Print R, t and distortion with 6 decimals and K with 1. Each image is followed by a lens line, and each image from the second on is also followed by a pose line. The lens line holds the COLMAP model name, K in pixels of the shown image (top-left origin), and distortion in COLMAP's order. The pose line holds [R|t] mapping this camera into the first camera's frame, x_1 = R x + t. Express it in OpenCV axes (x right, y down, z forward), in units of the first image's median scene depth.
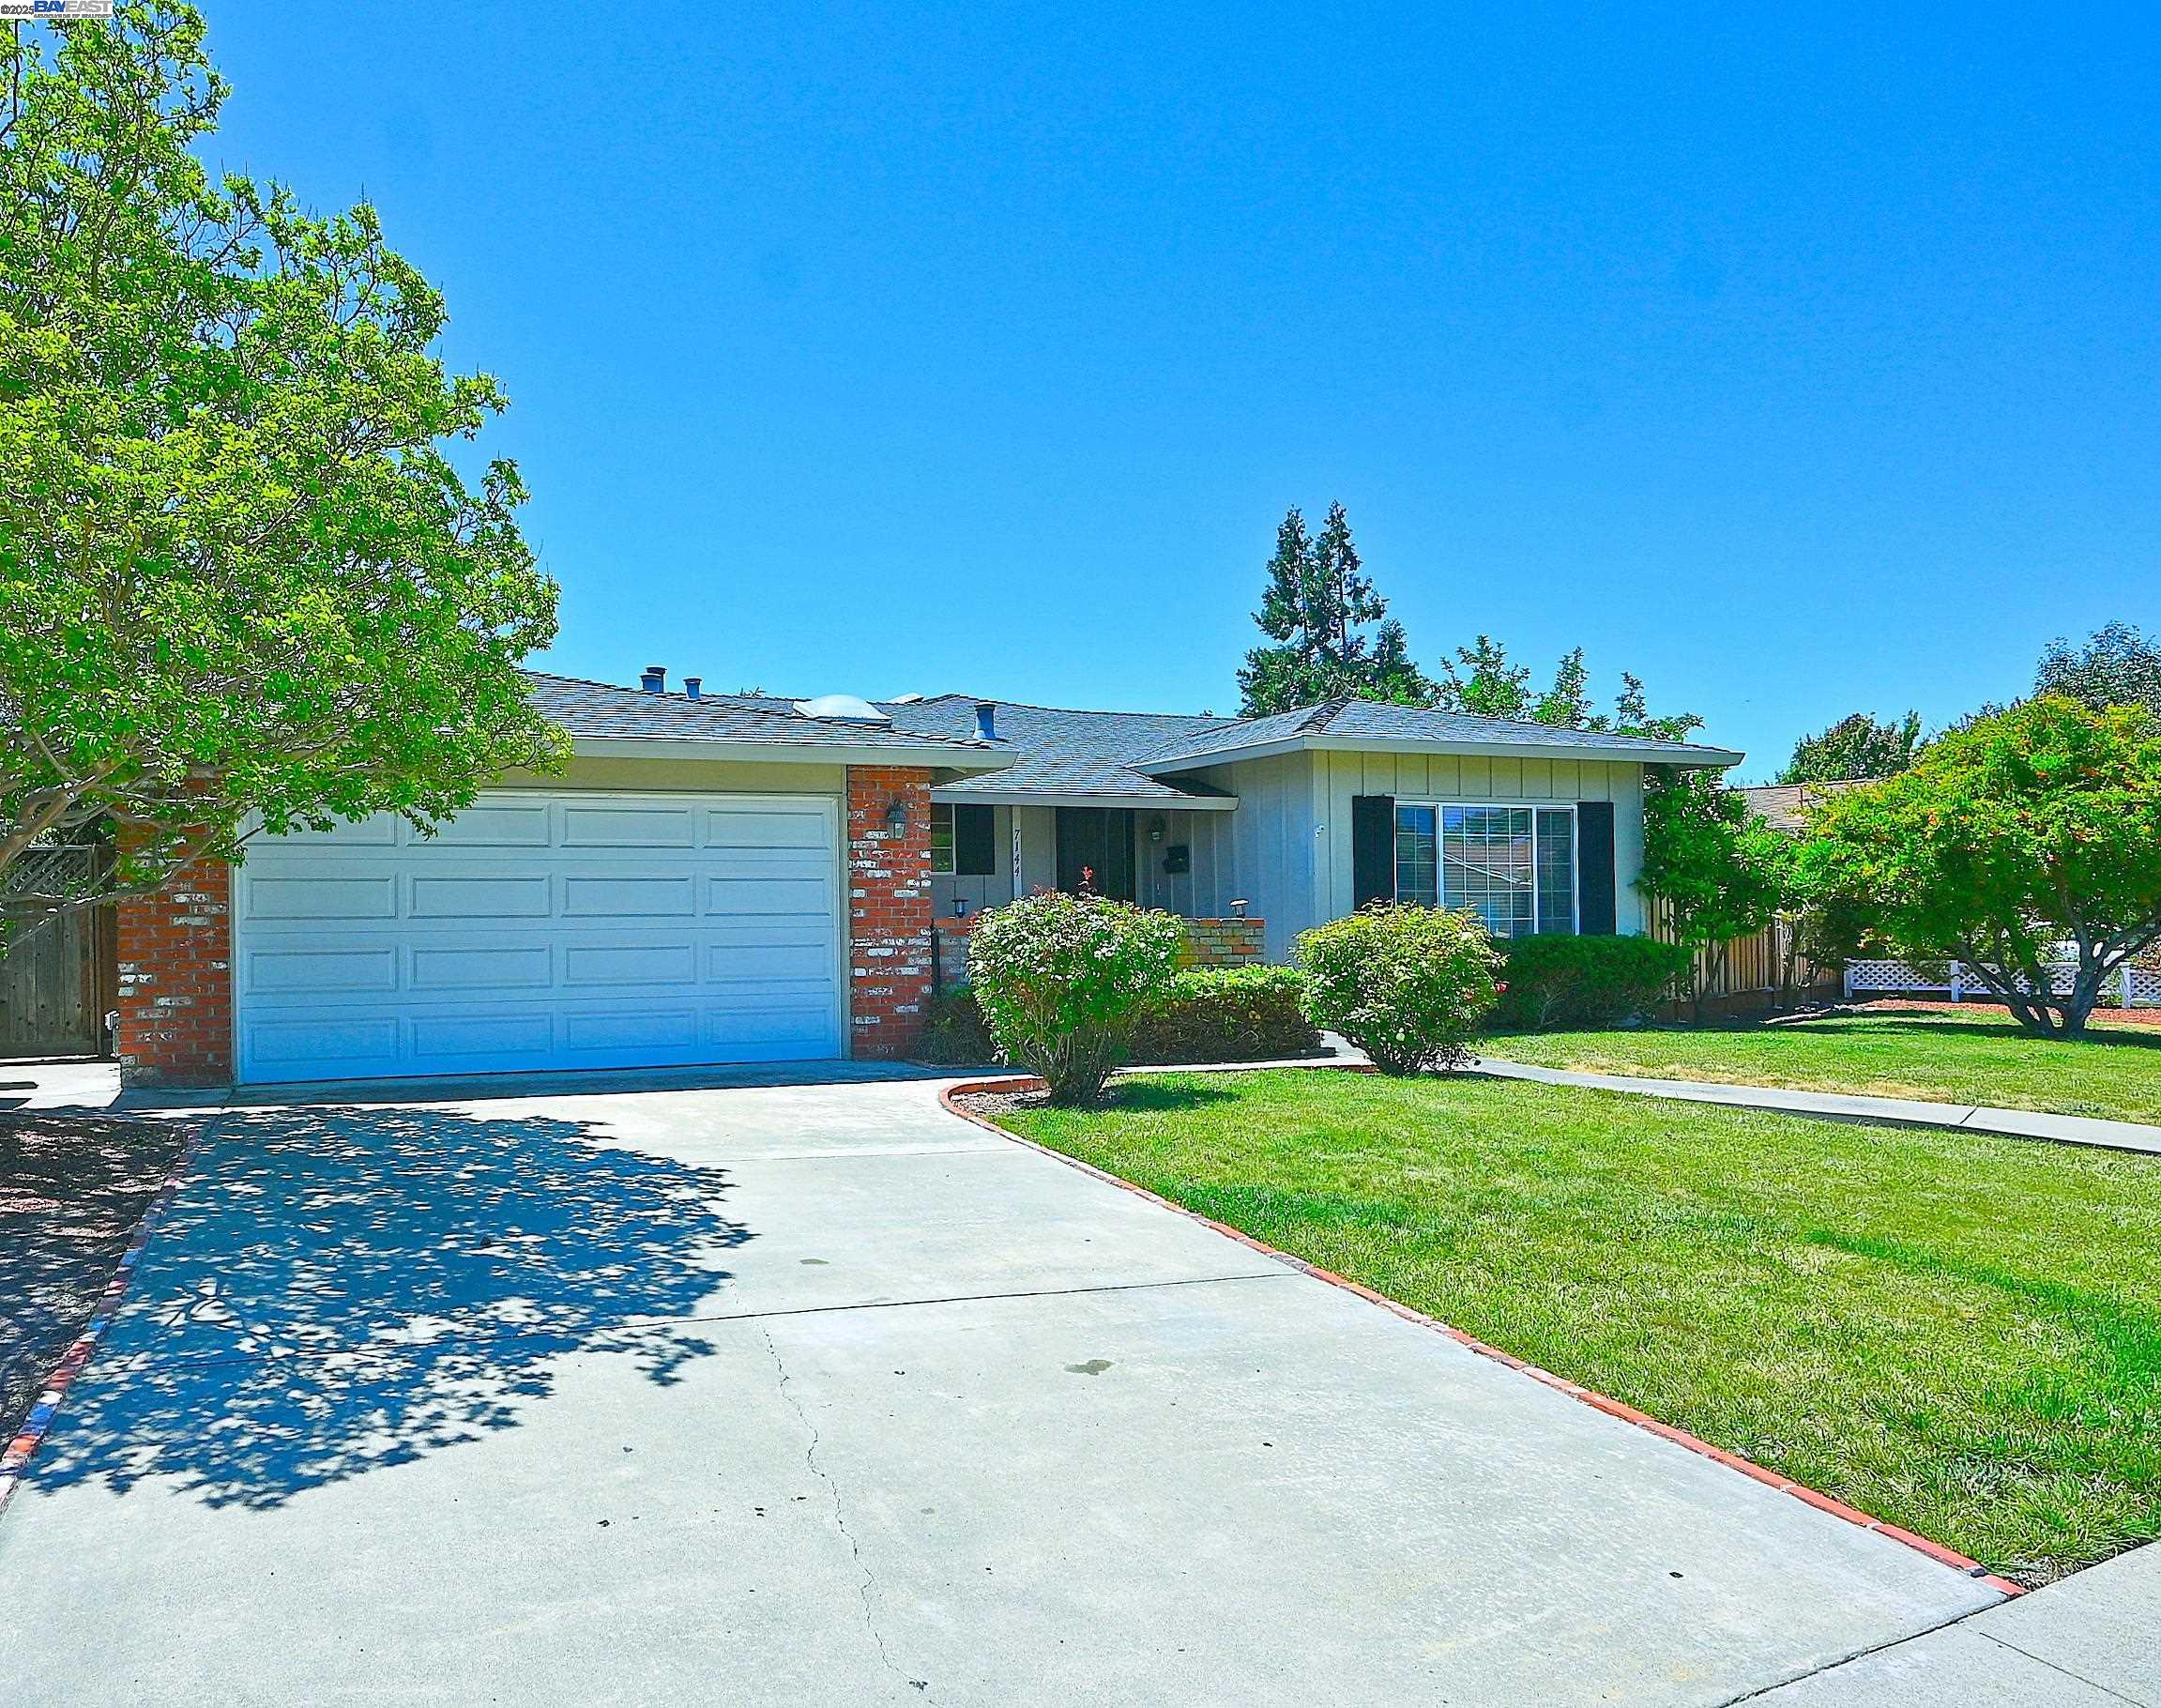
lens RADIAL K [[1357.4, 0, 856.4], [0, 1357.4, 911.3], [0, 0, 1]] dist [-0.016174, 0.003999]
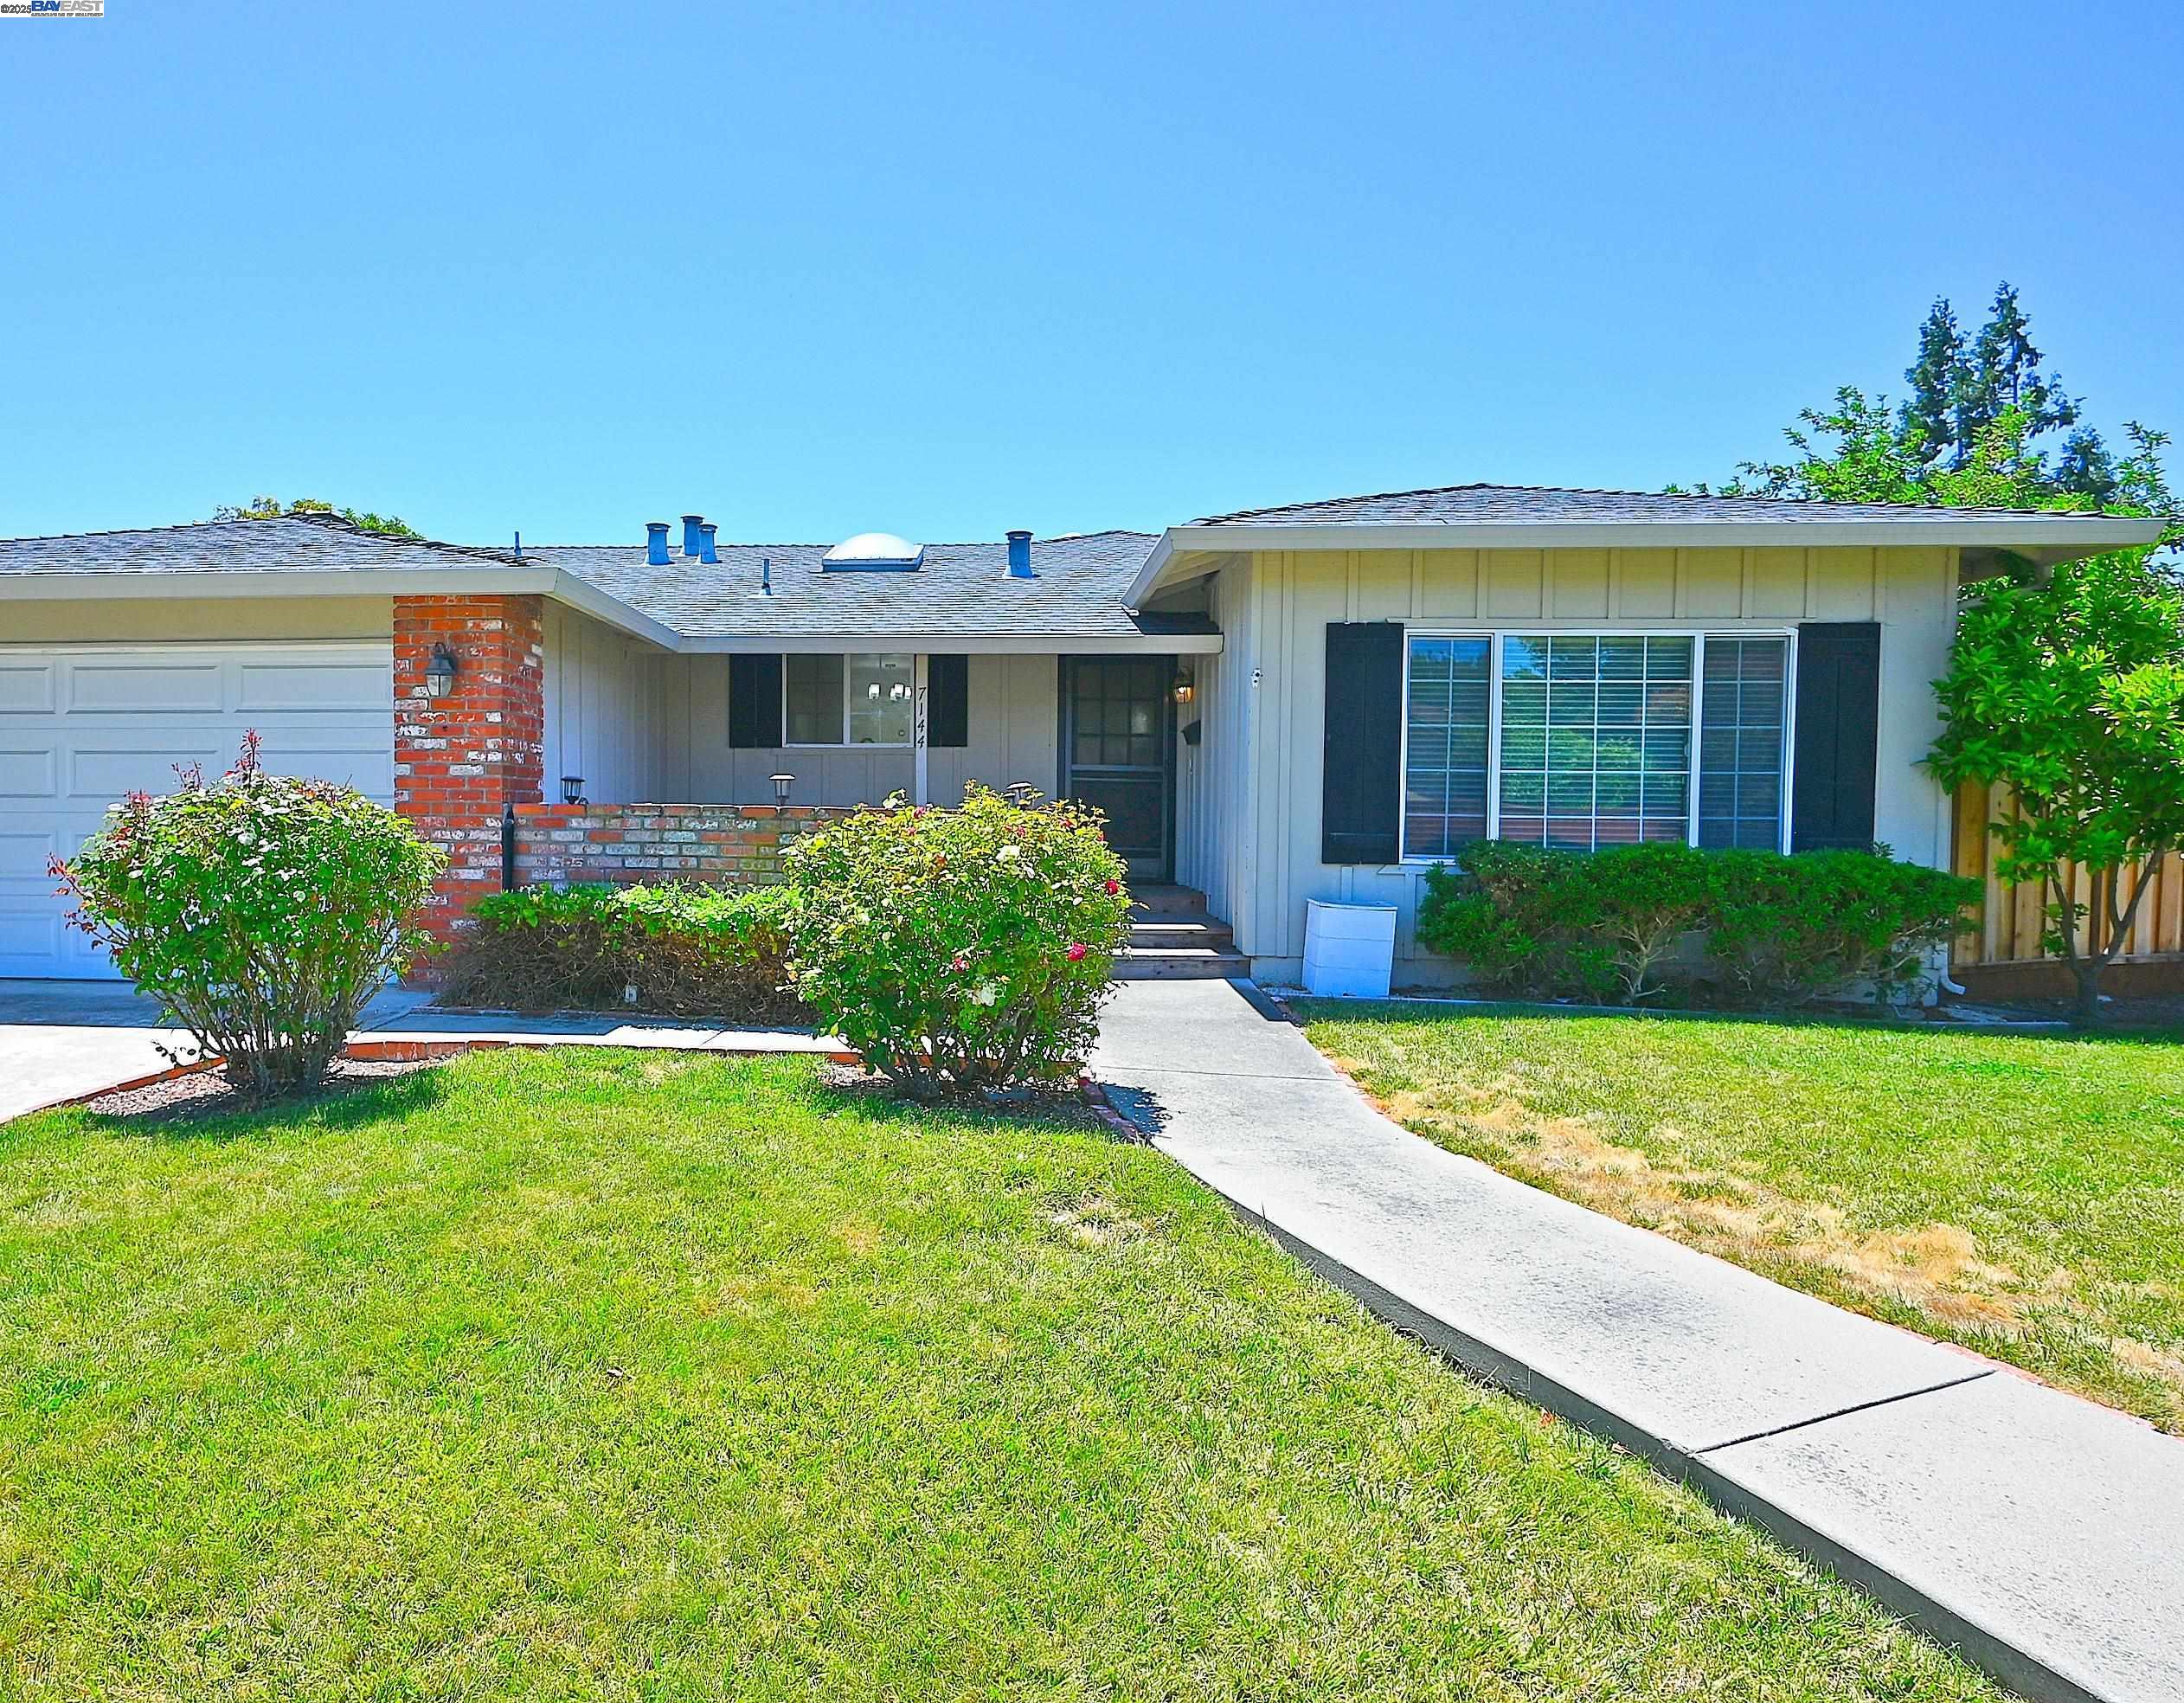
lens RADIAL K [[1295.1, 0, 935.5], [0, 1295.1, 871.3], [0, 0, 1]] dist [-0.019638, 0.004060]
pose [[0.920670, 0.036245, -0.388656, 0.551893], [-0.010724, 0.997652, 0.067636, -0.008596], [0.390195, -0.058102, 0.918897, 0.445824]]
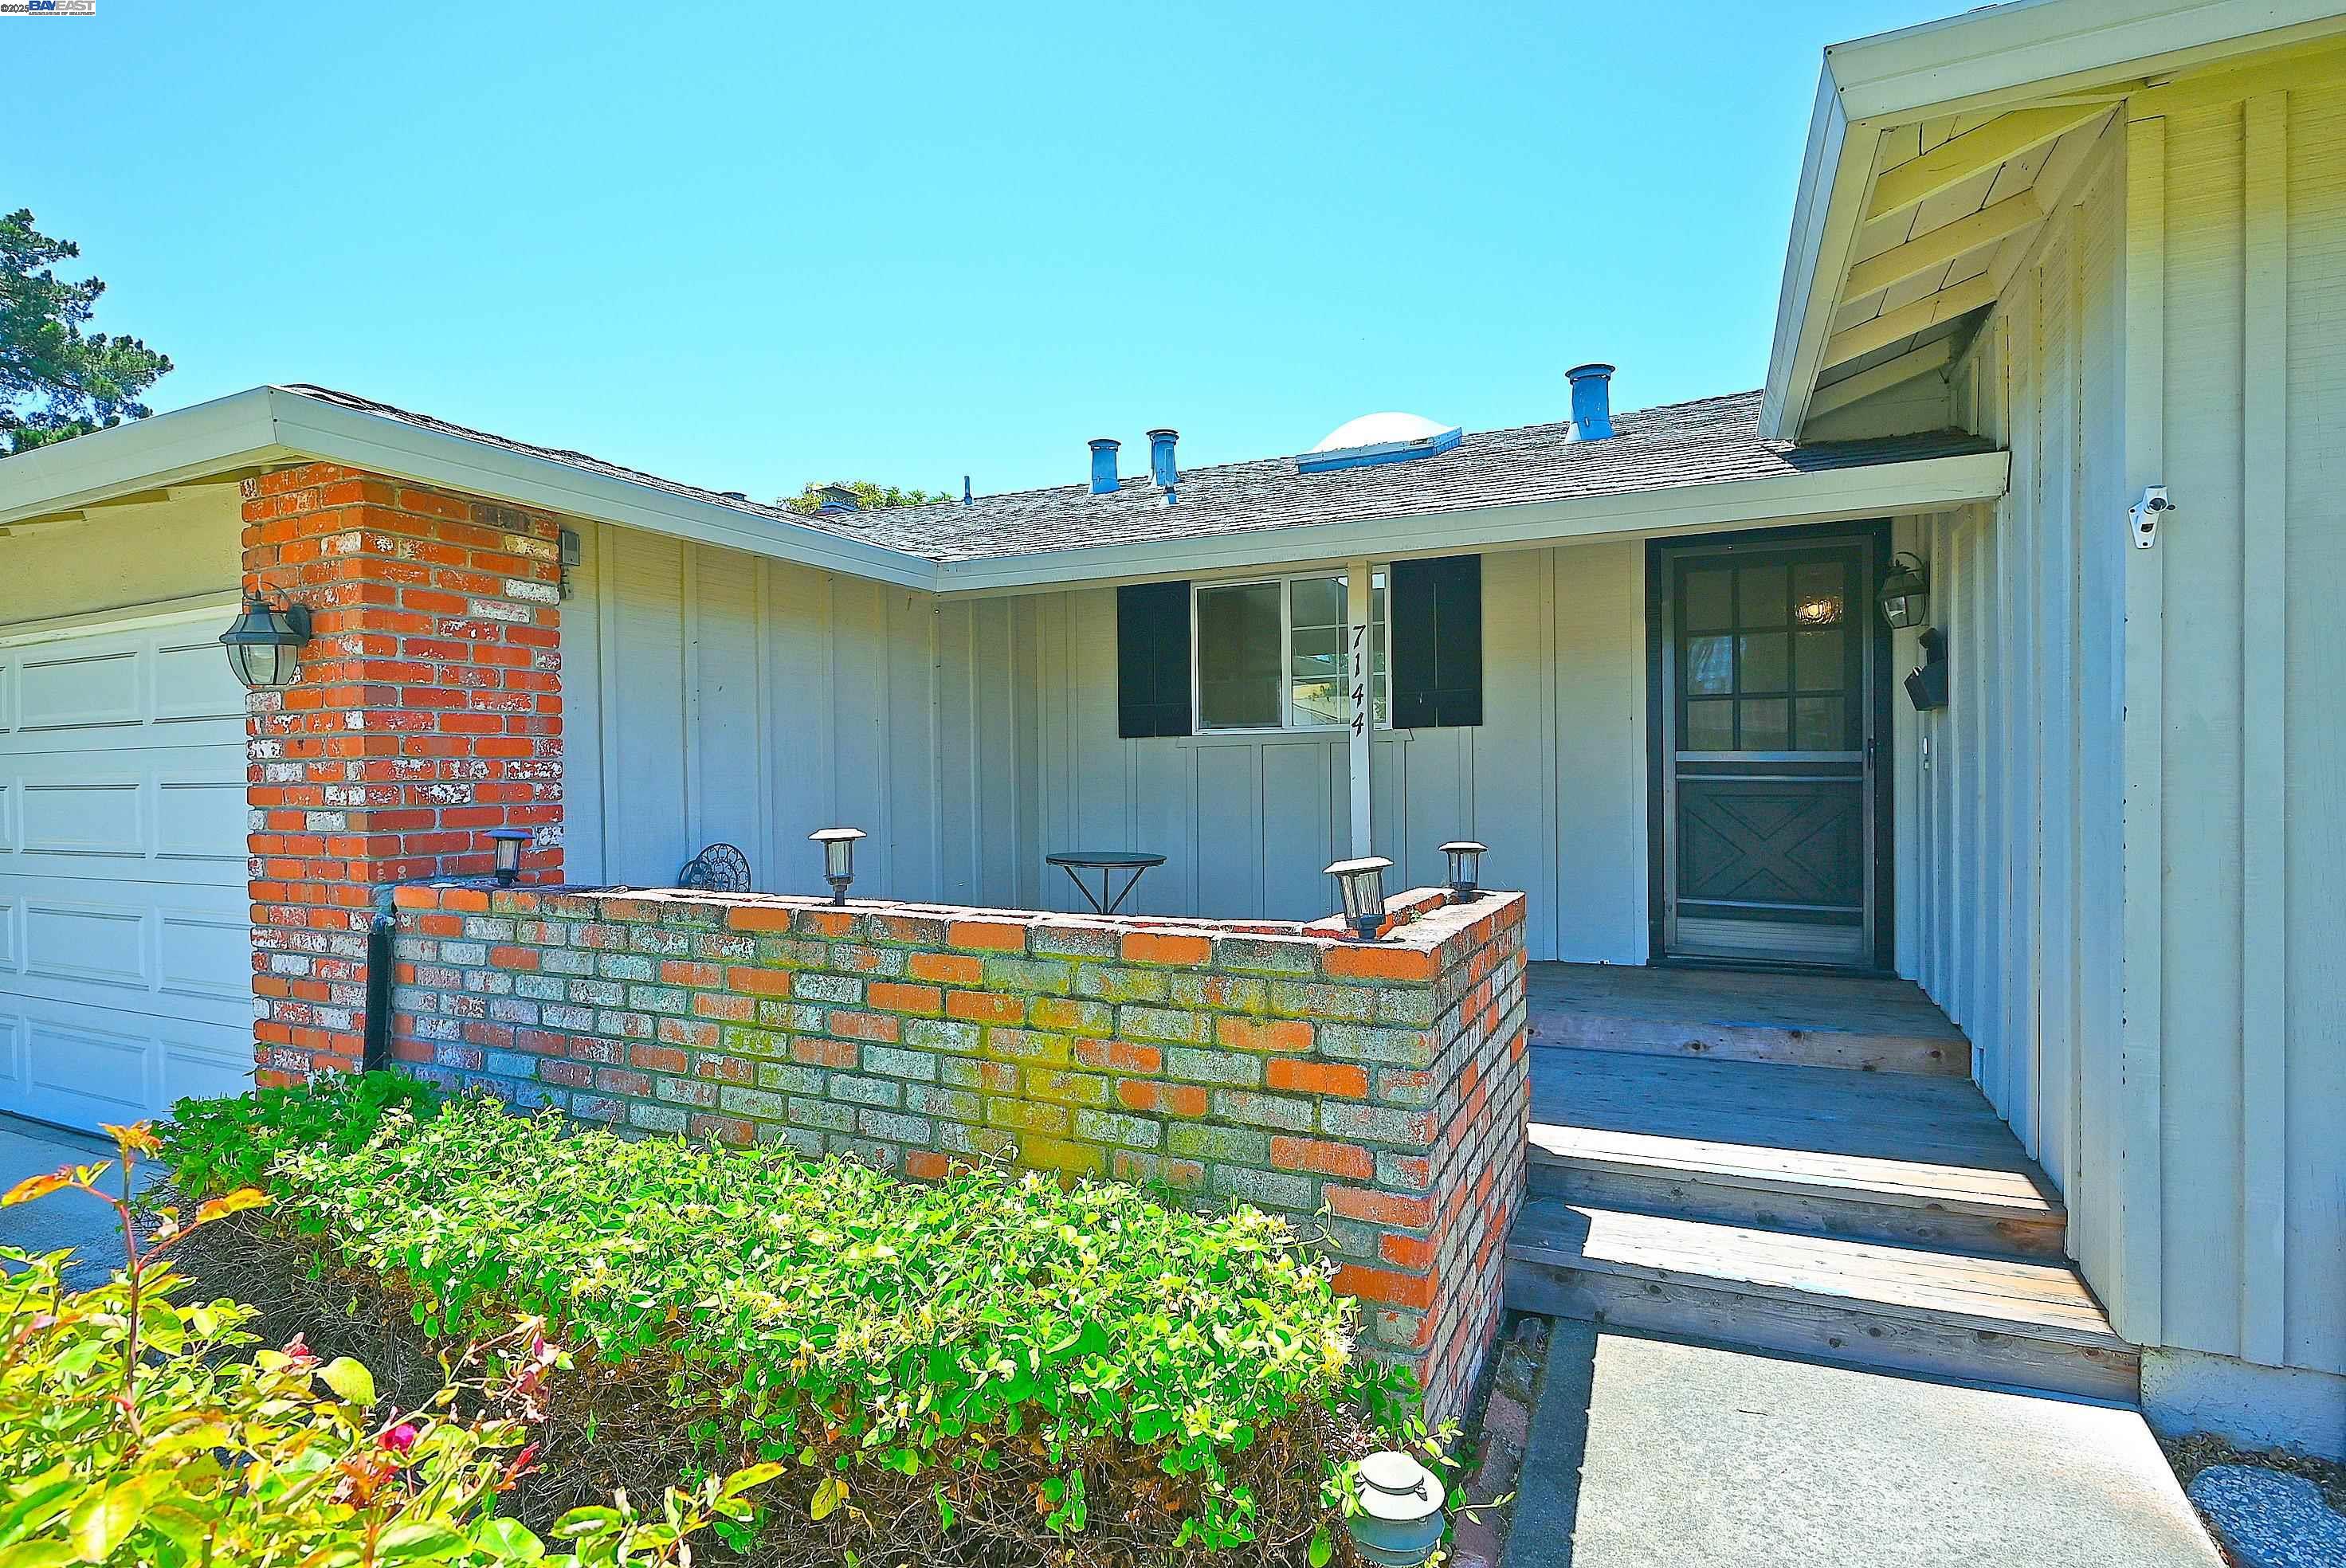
lens RADIAL K [[1171.4, 0, 1168.4], [0, 1171.4, 791.2], [0, 0, 1]] dist [-0.014403, 0.003905]
pose [[0.710830, 0.015122, -0.703201, 0.448049], [0.015444, 0.999192, 0.037098, -0.030842], [0.703194, -0.037231, 0.710022, 0.933291]]
